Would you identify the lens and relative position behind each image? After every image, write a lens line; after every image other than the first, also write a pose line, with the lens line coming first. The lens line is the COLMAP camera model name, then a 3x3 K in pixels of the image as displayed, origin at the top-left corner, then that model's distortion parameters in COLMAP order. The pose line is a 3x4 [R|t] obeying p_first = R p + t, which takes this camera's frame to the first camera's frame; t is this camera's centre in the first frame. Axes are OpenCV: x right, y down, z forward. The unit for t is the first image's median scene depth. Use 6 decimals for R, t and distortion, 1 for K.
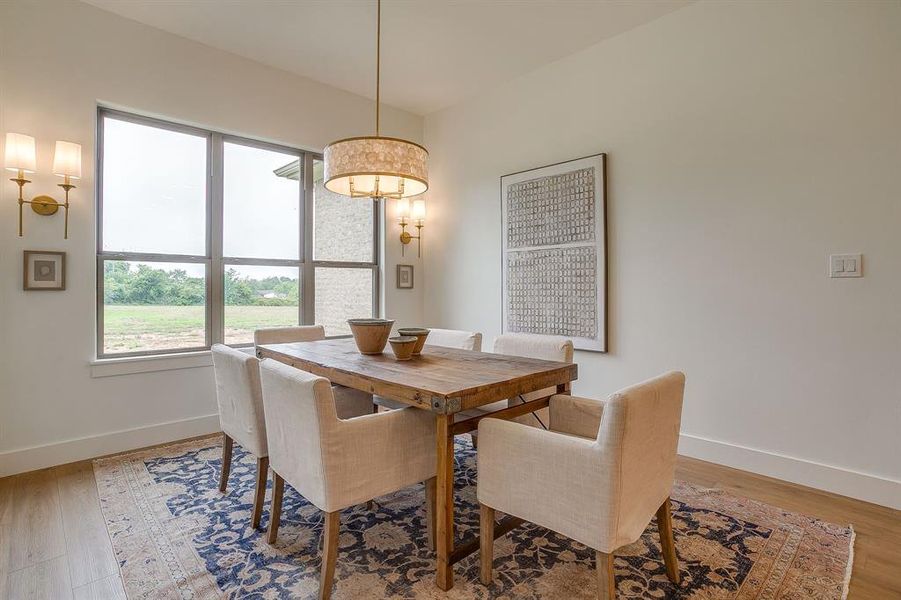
lens RADIAL K [[450.2, 0, 439.3], [0, 450.2, 286.1], [0, 0, 1]] dist [-0.004384, 0.000808]
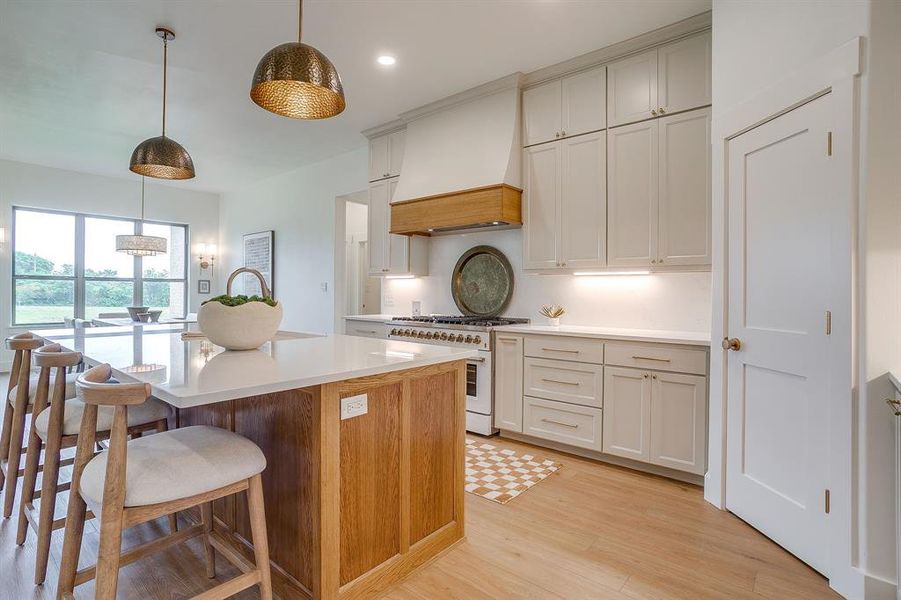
lens RADIAL K [[450.2, 0, 439.3], [0, 450.2, 286.1], [0, 0, 1]] dist [-0.004384, 0.000808]
pose [[0.994225, 0.009969, 0.106851, 0.852650], [-0.009144, 0.999925, -0.008208, -0.023129], [-0.106925, 0.007184, 0.994241, -1.110962]]
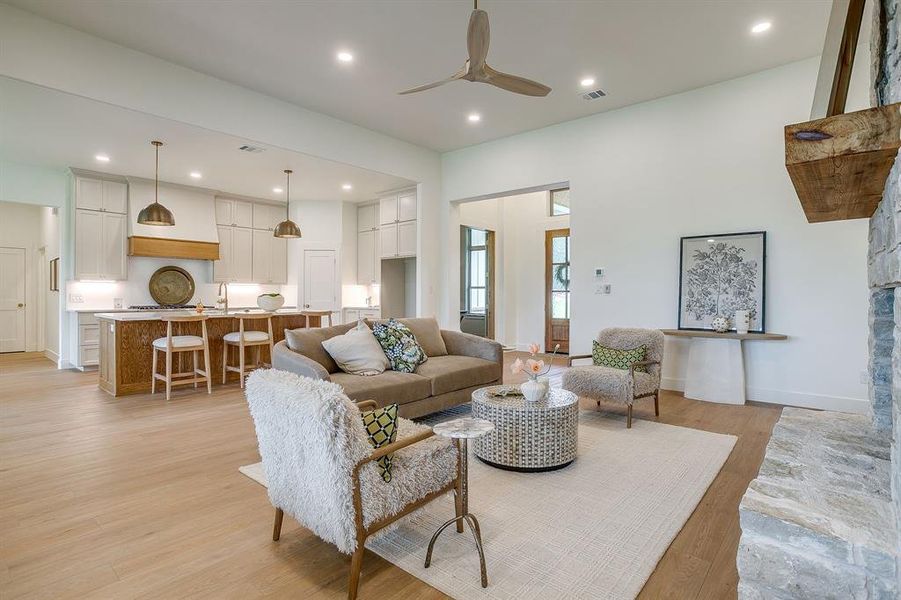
lens RADIAL K [[454.8, 0, 437.8], [0, 454.8, 296.6], [0, 0, 1]] dist [-0.002142, 0.000341]
pose [[-0.080069, -0.005776, 0.996773, -1.210543], [-0.008443, 0.999951, 0.005116, -0.017092], [-0.996754, -0.008006, -0.080114, -1.016608]]
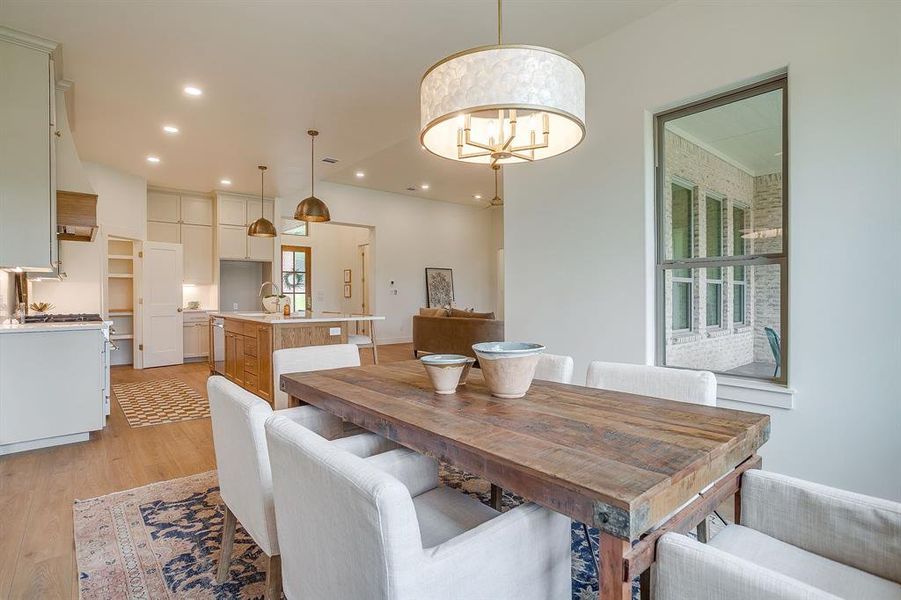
lens RADIAL K [[447.0, 0, 450.5], [0, 447.0, 300.0], [0, 0, 1]] dist [-0.001913, 0.000329]
pose [[-0.999062, 0.003836, 0.043132, -0.071281], [0.004001, 0.999985, 0.003743, 0.001440], [-0.043117, 0.003912, -0.999062, 1.198855]]
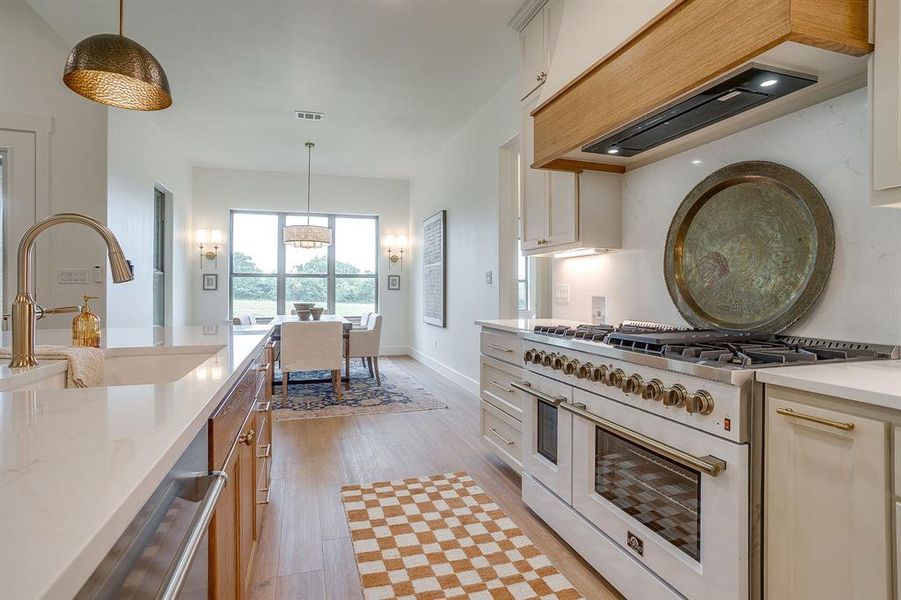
lens RADIAL K [[450.2, 0, 439.3], [0, 450.2, 286.1], [0, 0, 1]] dist [-0.004384, 0.000808]
pose [[0.900828, -0.001705, -0.434172, 1.016763], [-0.000270, 0.999990, -0.004488, -0.000973], [0.434176, 0.004160, 0.900819, -0.514045]]
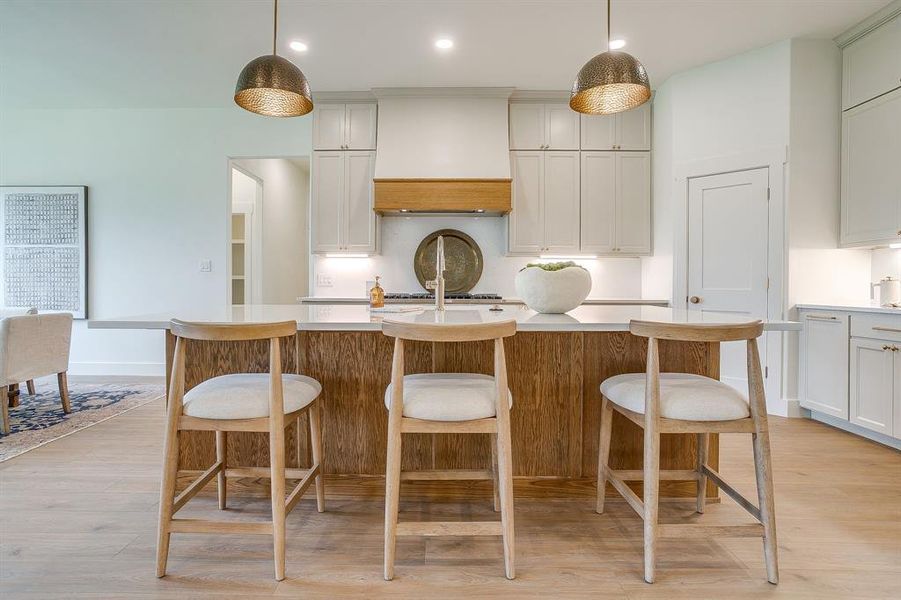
lens RADIAL K [[453.0, 0, 433.8], [0, 453.0, 284.2], [0, 0, 1]] dist [-0.002431, -0.000352]
pose [[0.694550, -0.000136, 0.719444, 0.082228], [-0.006728, 0.999955, 0.006684, 0.012267], [-0.719413, -0.009483, 0.694518, -0.818057]]
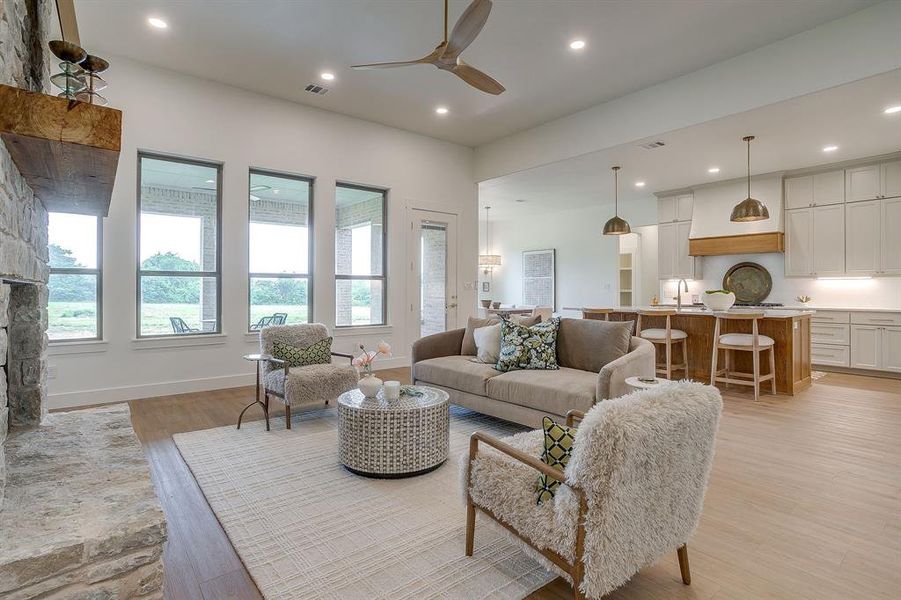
lens RADIAL K [[450.7, 0, 455.2], [0, 450.7, 285.9], [0, 0, 1]] dist [0.020664, 0.000274]
pose [[0.999109, 0.001149, -0.042197, -0.187719], [-0.001251, 0.999996, -0.002383, -0.023929], [0.042194, 0.002433, 0.999106, -2.116302]]
